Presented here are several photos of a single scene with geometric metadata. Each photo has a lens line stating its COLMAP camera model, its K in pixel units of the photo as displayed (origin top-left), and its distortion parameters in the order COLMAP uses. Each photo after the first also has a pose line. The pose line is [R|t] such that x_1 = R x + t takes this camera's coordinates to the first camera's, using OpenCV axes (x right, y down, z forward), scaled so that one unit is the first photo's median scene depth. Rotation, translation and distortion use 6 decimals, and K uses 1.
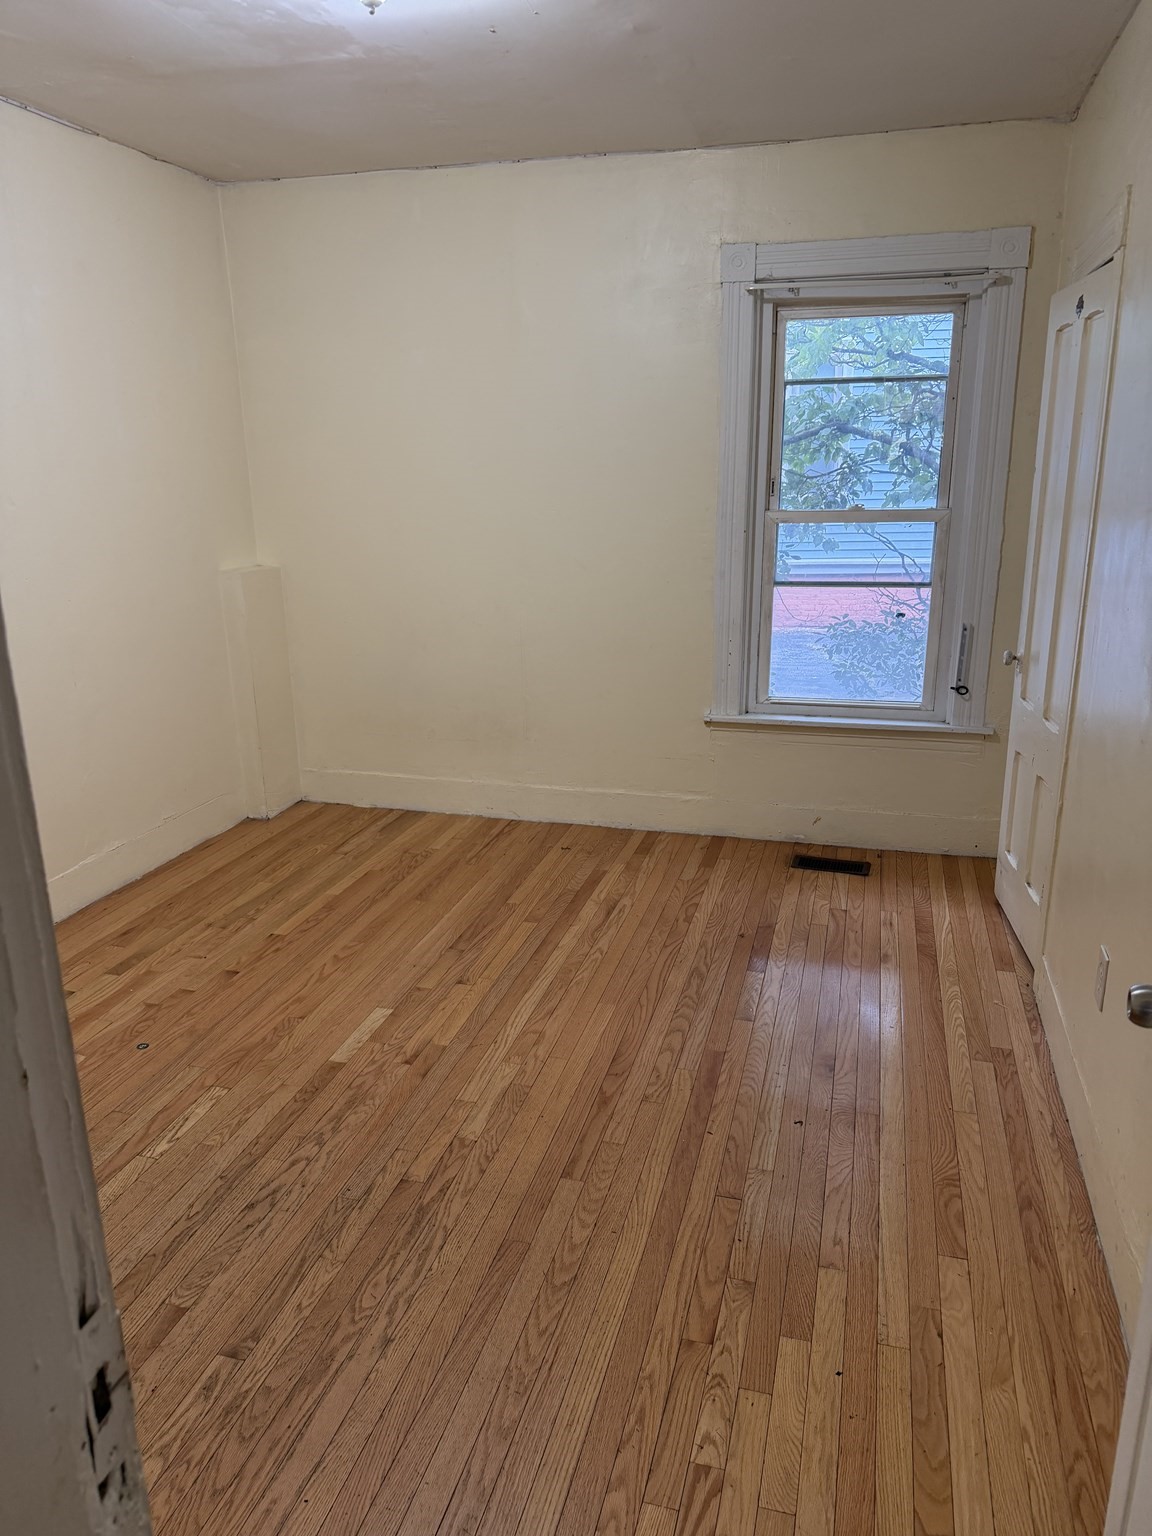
lens RADIAL K [[1083.5, 0, 576.0], [0, 1083.5, 768.0], [0, 0, 1]] dist [-0.002638, -0.007910]
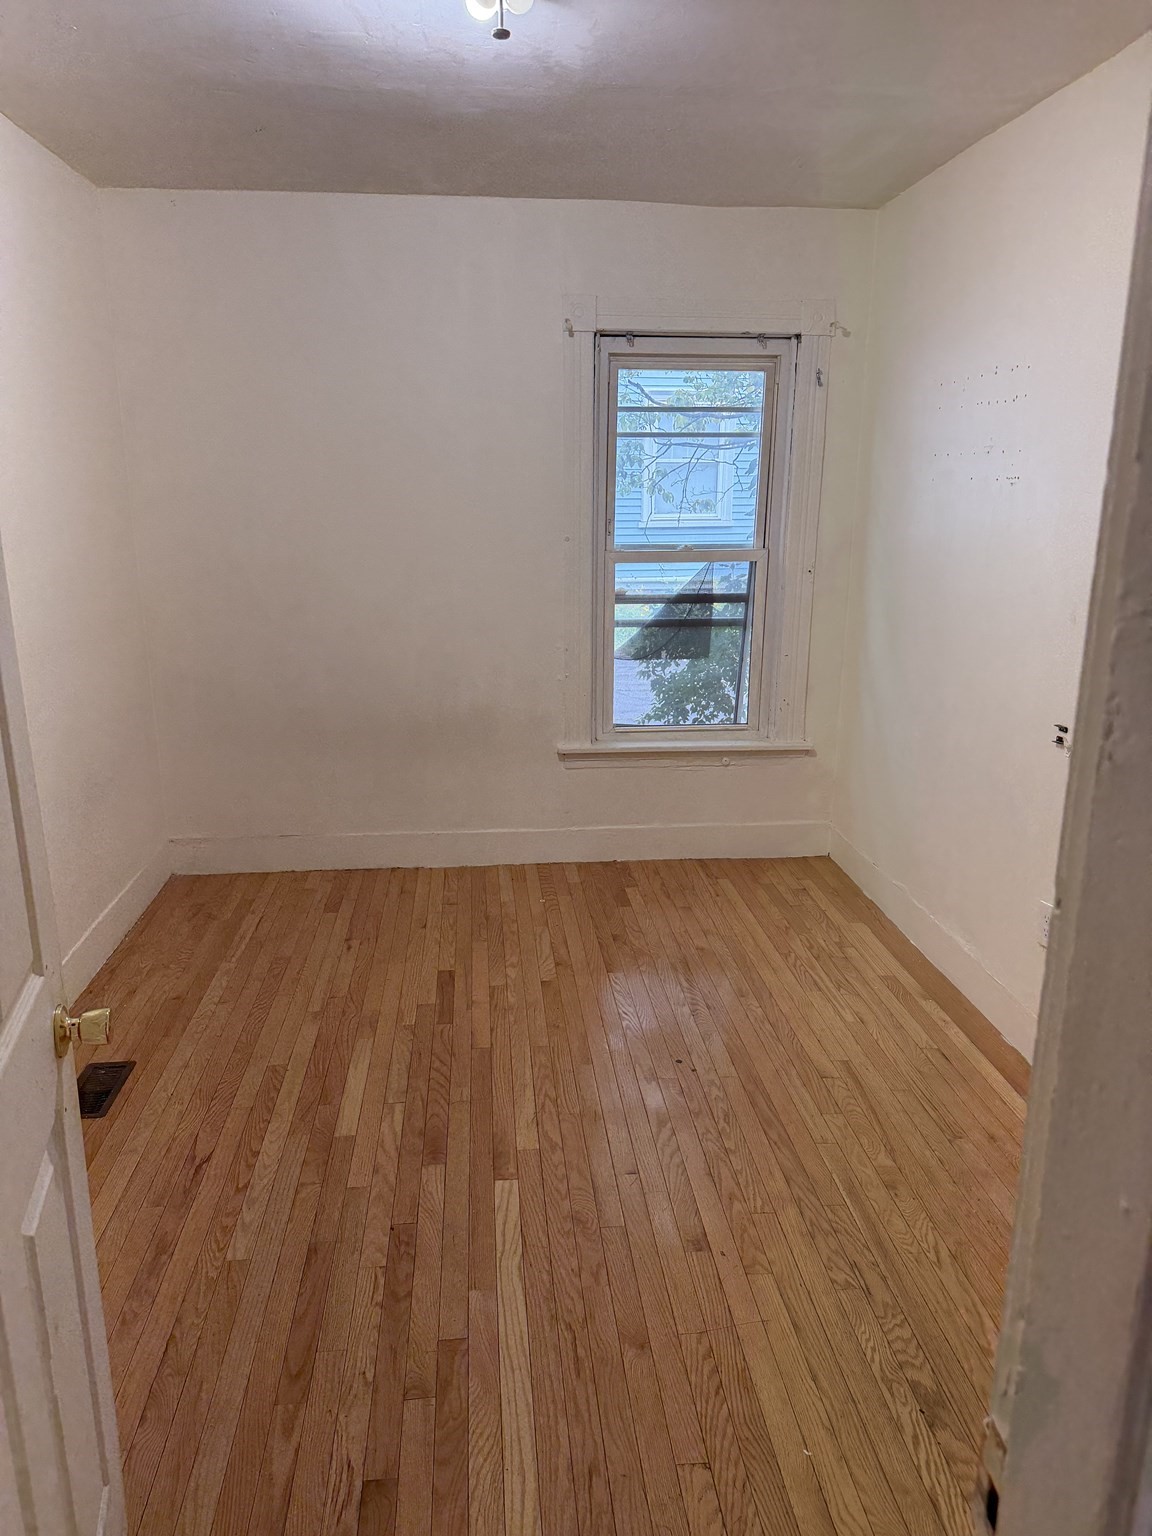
lens RADIAL K [[1083.5, 0, 576.0], [0, 1083.5, 768.0], [0, 0, 1]] dist [-0.002638, -0.007910]
pose [[0.932559, -0.078759, 0.352321, -0.244091], [0.087336, 0.996143, -0.008488, -0.020494], [-0.350294, 0.038686, 0.935841, 0.040518]]
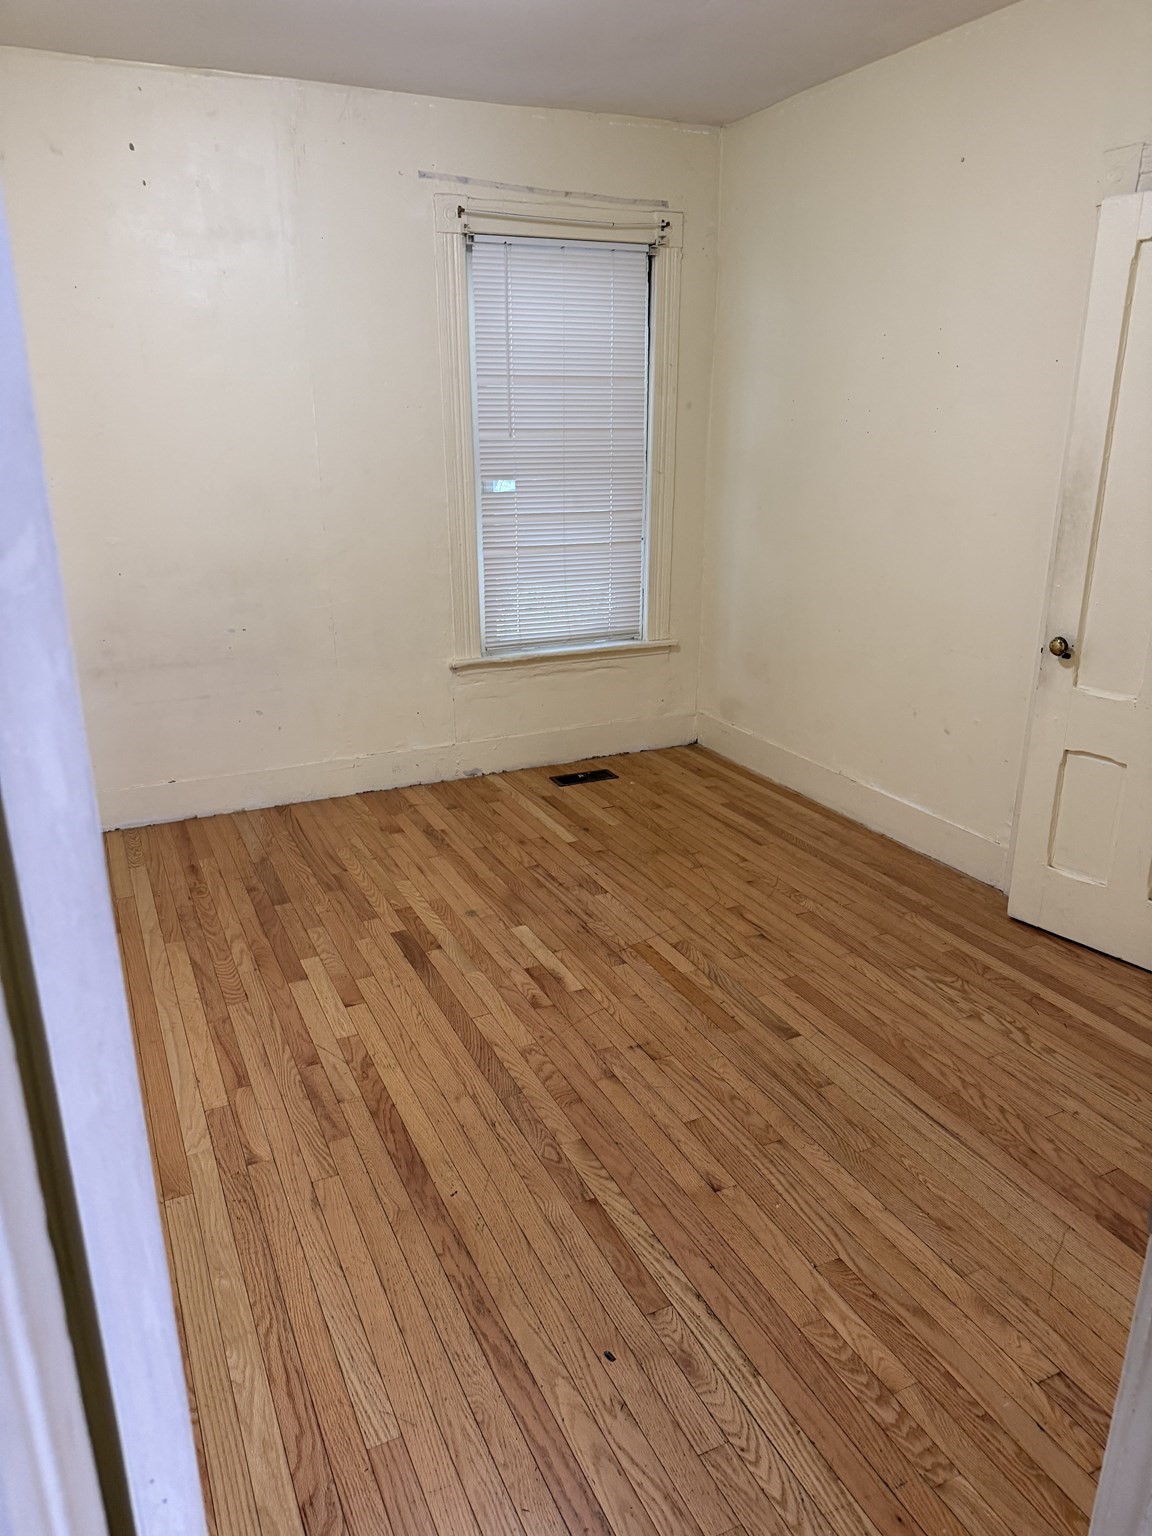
lens RADIAL K [[1083.5, 0, 576.0], [0, 1083.5, 768.0], [0, 0, 1]] dist [-0.002638, -0.007910]
pose [[0.752772, -0.202451, 0.626377, -0.480807], [0.180174, 0.978564, 0.099749, -0.033550], [-0.633144, 0.037768, 0.773112, 0.149761]]
